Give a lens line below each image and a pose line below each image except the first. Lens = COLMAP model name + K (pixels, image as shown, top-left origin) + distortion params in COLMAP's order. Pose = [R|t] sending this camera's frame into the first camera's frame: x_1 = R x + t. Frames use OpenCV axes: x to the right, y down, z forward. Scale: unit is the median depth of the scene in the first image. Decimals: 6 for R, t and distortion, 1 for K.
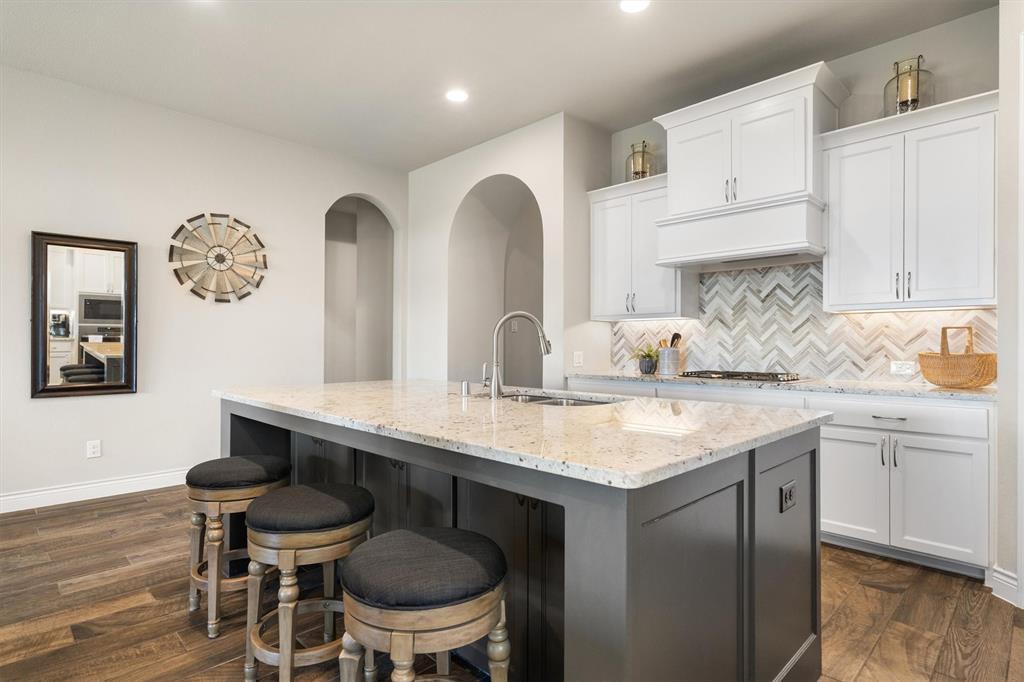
lens RADIAL K [[540.6, 0, 515.4], [0, 540.6, 339.6], [0, 0, 1]] dist [0.000298, 0.000182]
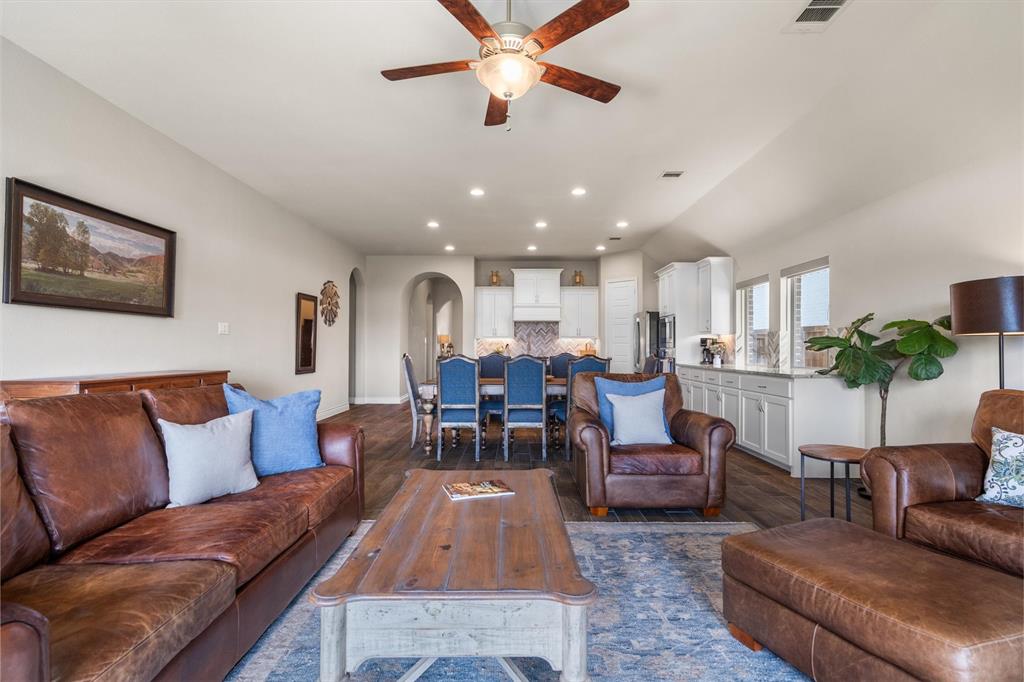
lens RADIAL K [[492.2, 0, 515.9], [0, 492.2, 344.2], [0, 0, 1]] dist [0.000387, -0.000060]
pose [[0.708168, 0.005872, 0.706020, -1.592249], [-0.004785, 0.999982, -0.003518, -0.002146], [-0.706028, -0.000887, 0.708183, -0.875096]]
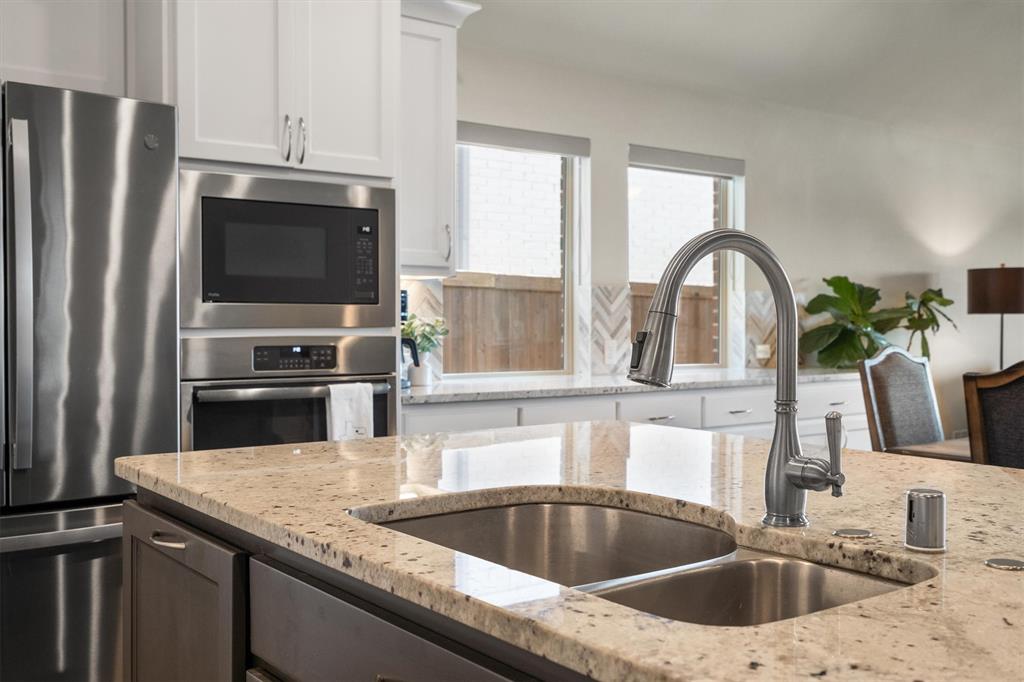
lens RADIAL K [[990.1, 0, 512.0], [0, 990.1, 341.0], [0, 0, 1]] dist [0.002955, 0.002899]
pose [[-0.990910, -0.006641, 0.134363, 0.036736], [-0.004615, 0.999871, 0.015389, 0.000604], [-0.134448, 0.014629, -0.990813, 0.960601]]
